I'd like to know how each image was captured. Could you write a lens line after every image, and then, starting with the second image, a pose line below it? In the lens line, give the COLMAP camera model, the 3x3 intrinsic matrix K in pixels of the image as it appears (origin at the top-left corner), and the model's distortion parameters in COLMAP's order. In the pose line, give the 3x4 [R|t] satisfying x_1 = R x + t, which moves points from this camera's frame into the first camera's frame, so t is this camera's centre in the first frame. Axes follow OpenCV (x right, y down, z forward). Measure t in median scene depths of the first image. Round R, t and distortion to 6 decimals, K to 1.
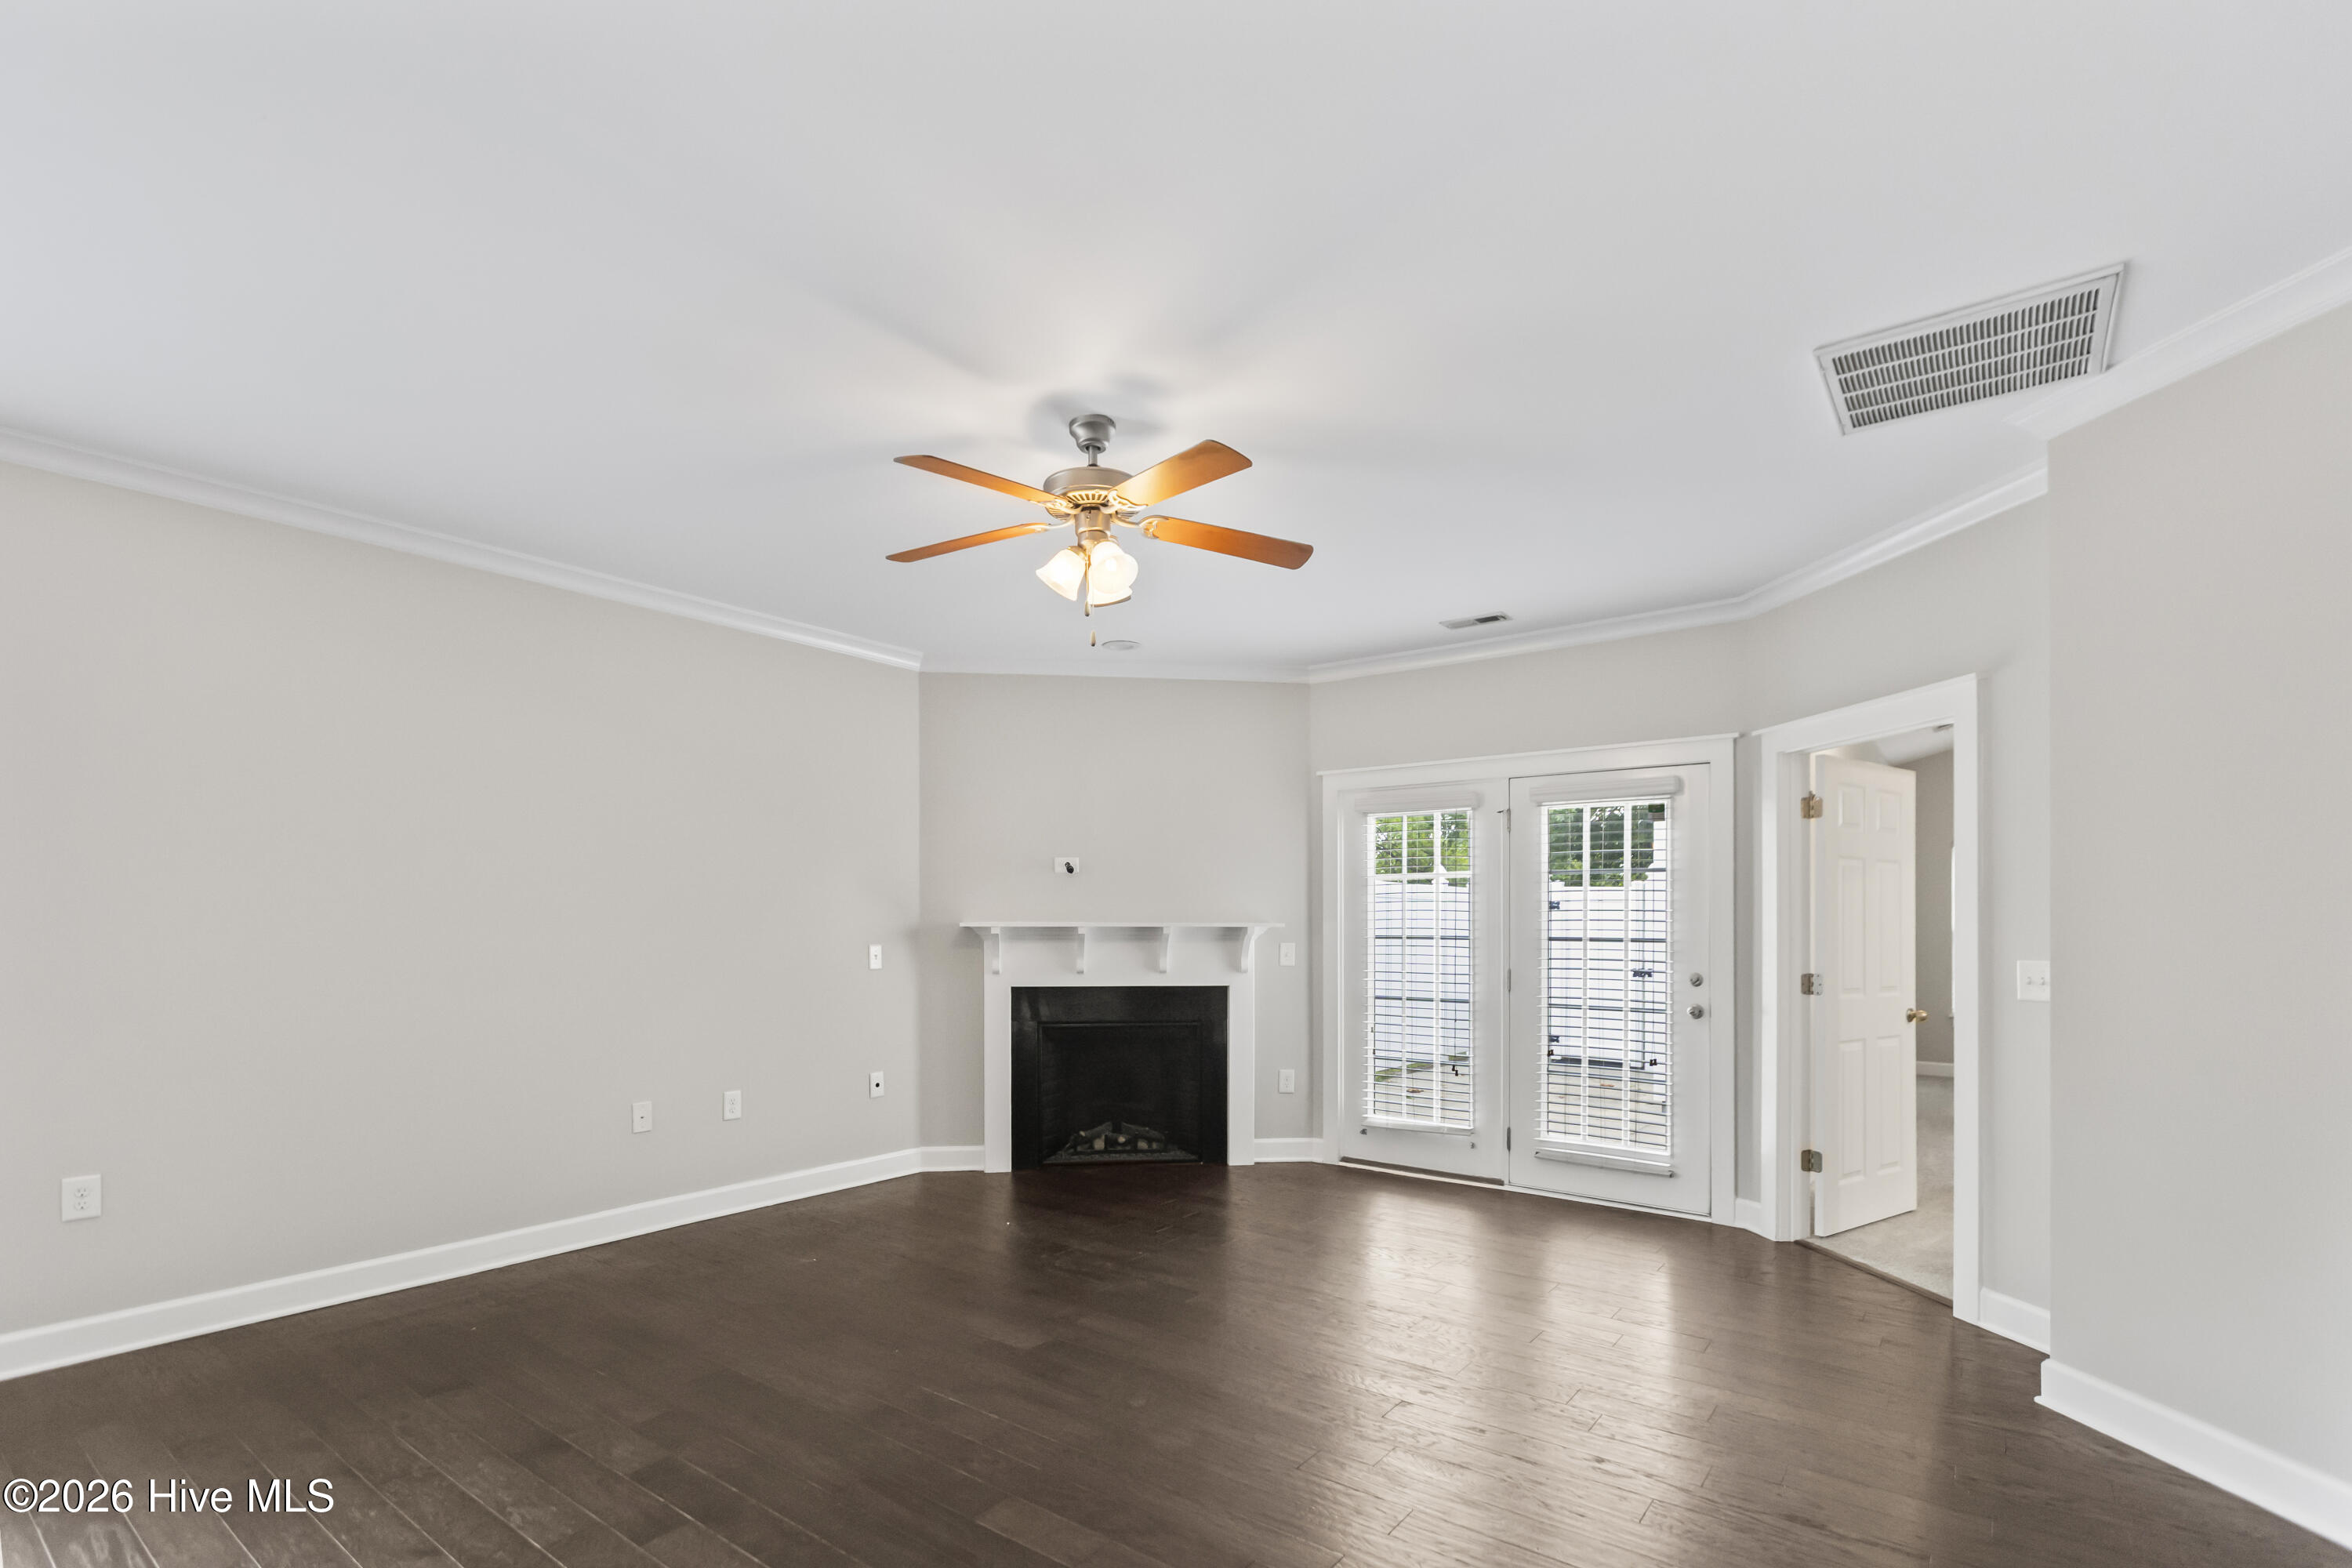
lens RADIAL K [[1102.6, 0, 1177.8], [0, 1102.6, 919.4], [0, 0, 1]] dist [-0.000420, 0.000030]
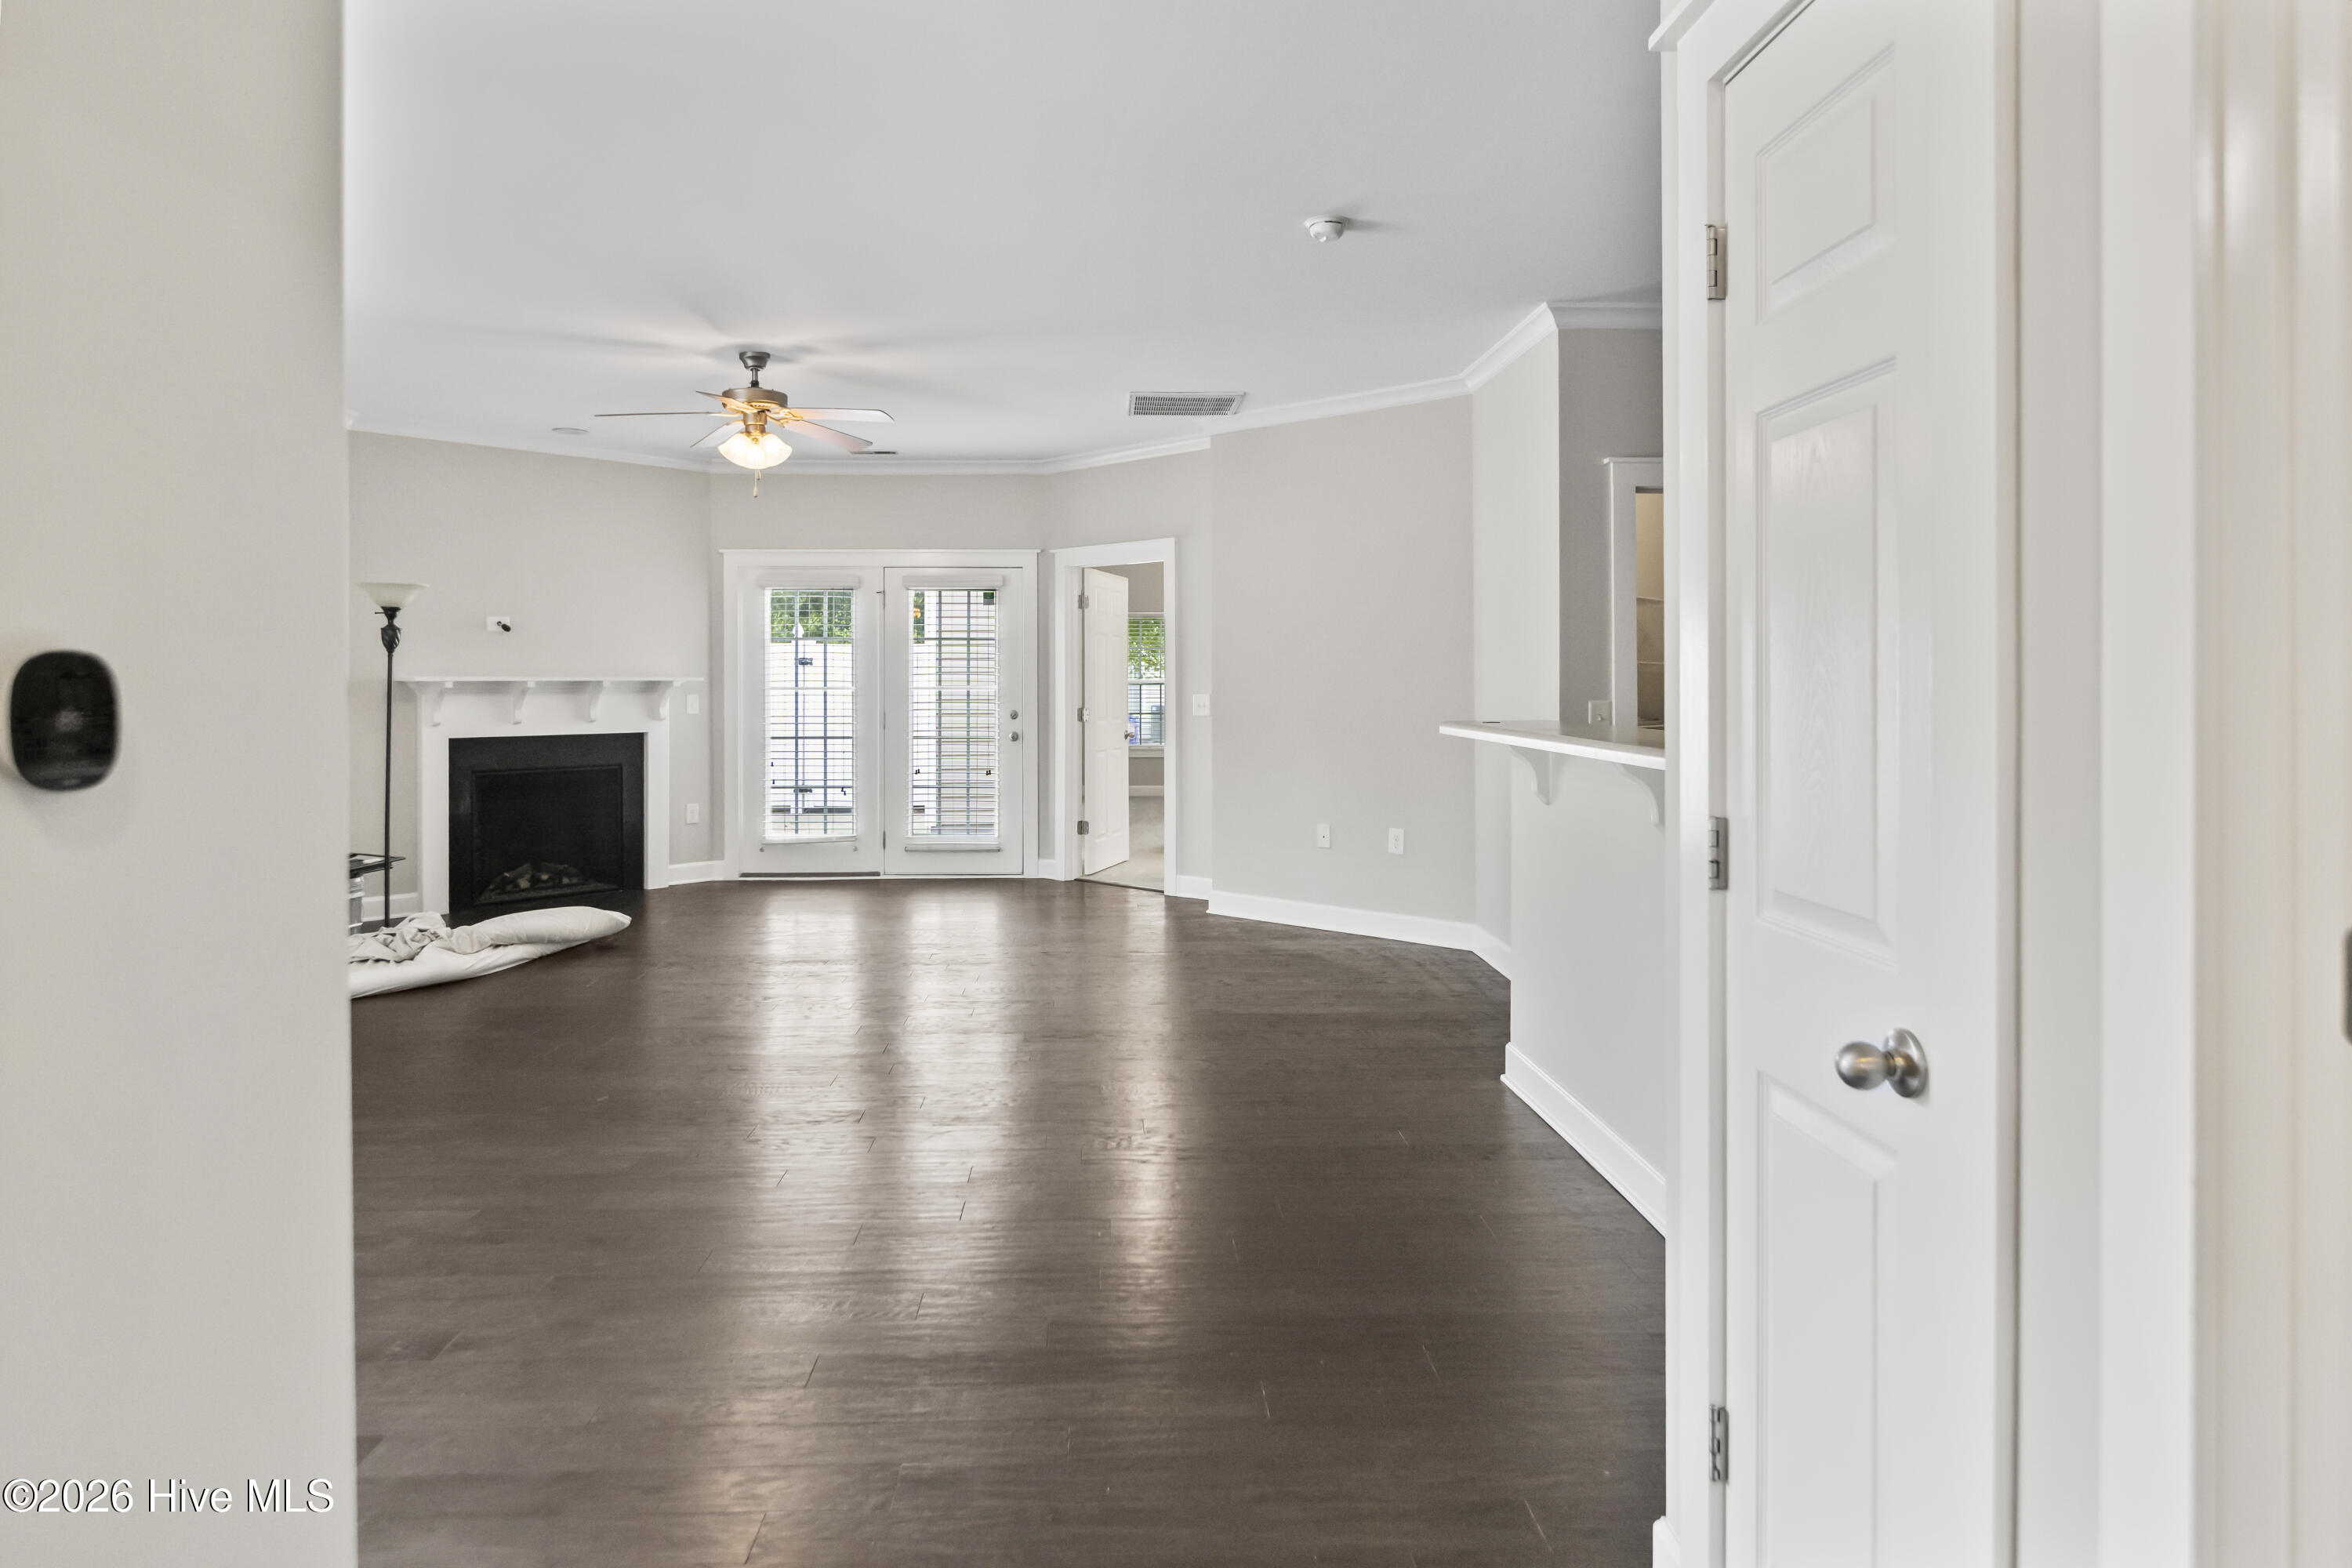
lens RADIAL K [[1404.3, 0, 1174.1], [0, 1404.3, 811.5], [0, 0, 1]] dist [-0.000576, -0.000153]
pose [[0.756717, -0.061872, 0.650808, -0.510597], [0.005048, 0.996035, 0.088824, 0.015261], [-0.653723, -0.063930, 0.754029, -0.481606]]
